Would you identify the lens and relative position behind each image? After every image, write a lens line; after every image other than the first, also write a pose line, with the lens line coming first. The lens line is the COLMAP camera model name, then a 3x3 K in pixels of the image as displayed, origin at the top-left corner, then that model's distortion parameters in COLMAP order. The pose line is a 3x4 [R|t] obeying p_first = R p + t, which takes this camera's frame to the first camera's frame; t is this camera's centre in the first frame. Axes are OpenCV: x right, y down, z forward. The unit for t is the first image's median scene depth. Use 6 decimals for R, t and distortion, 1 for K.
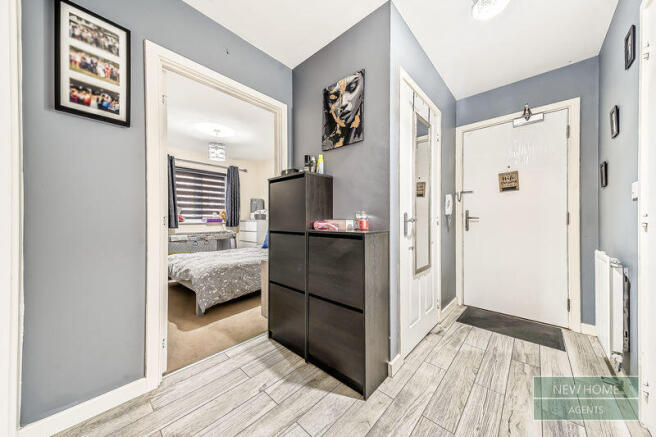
lens RADIAL K [[217.1, 0, 346.7], [0, 217.1, 220.8], [0, 0, 1]] dist [0.018482, -0.000065]
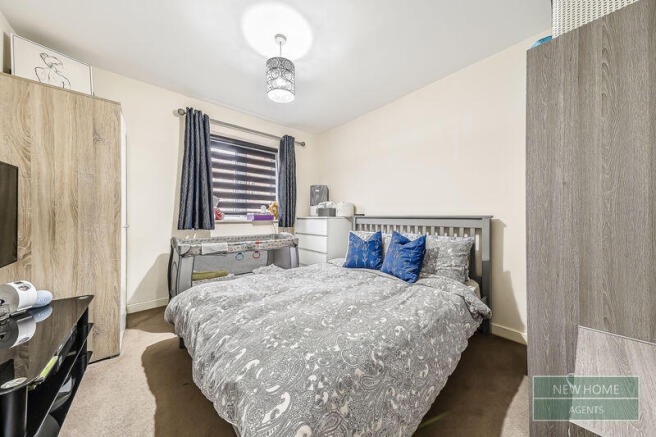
lens RADIAL K [[217.1, 0, 329.1], [0, 217.1, 219.2], [0, 0, 1]] dist [0.018482, -0.000065]
pose [[0.983939, 0.005749, -0.178413, -0.289325], [-0.005386, 0.999982, 0.002517, 0.000877], [0.178425, -0.001515, 0.983952, 0.385343]]
